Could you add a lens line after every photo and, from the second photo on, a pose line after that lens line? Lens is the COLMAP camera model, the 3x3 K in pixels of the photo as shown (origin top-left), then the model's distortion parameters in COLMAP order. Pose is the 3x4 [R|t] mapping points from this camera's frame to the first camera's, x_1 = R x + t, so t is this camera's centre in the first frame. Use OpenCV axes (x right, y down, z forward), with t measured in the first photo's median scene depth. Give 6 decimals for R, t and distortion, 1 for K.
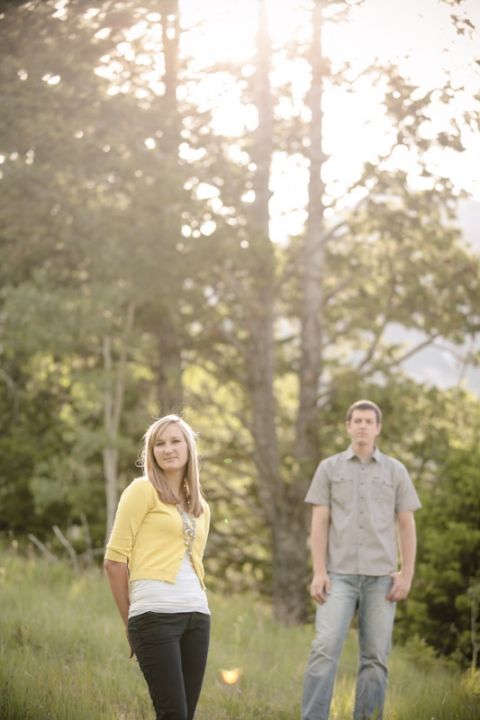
lens RADIAL K [[3013.8, 0, 422.6], [0, 3013.8, 453.2], [0, 0, 1]] dist [0.718902, 6.703524]
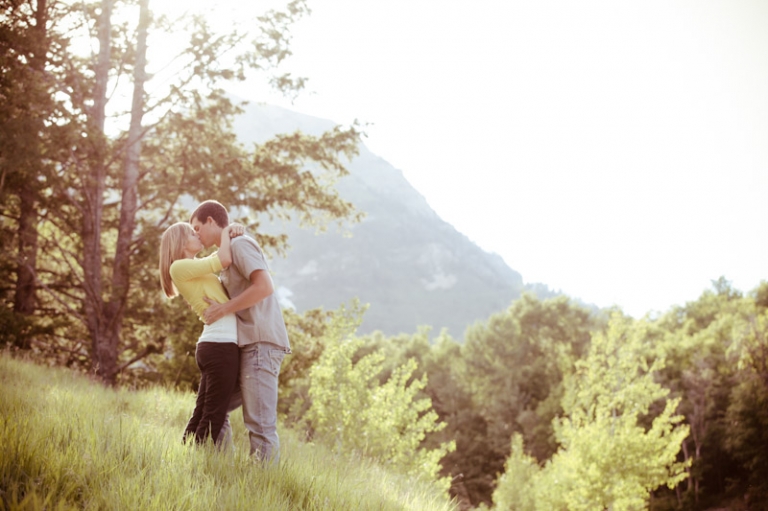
lens RADIAL K [[3214.7, 0, 330.2], [0, 3214.7, 253.0], [0, 0, 1]] dist [0.718902, 6.703524]
pose [[0.998519, 0.053621, 0.009190, 0.045258], [-0.053315, 0.998104, -0.030761, 0.027150], [-0.010822, 0.030226, 0.999485, -0.520199]]
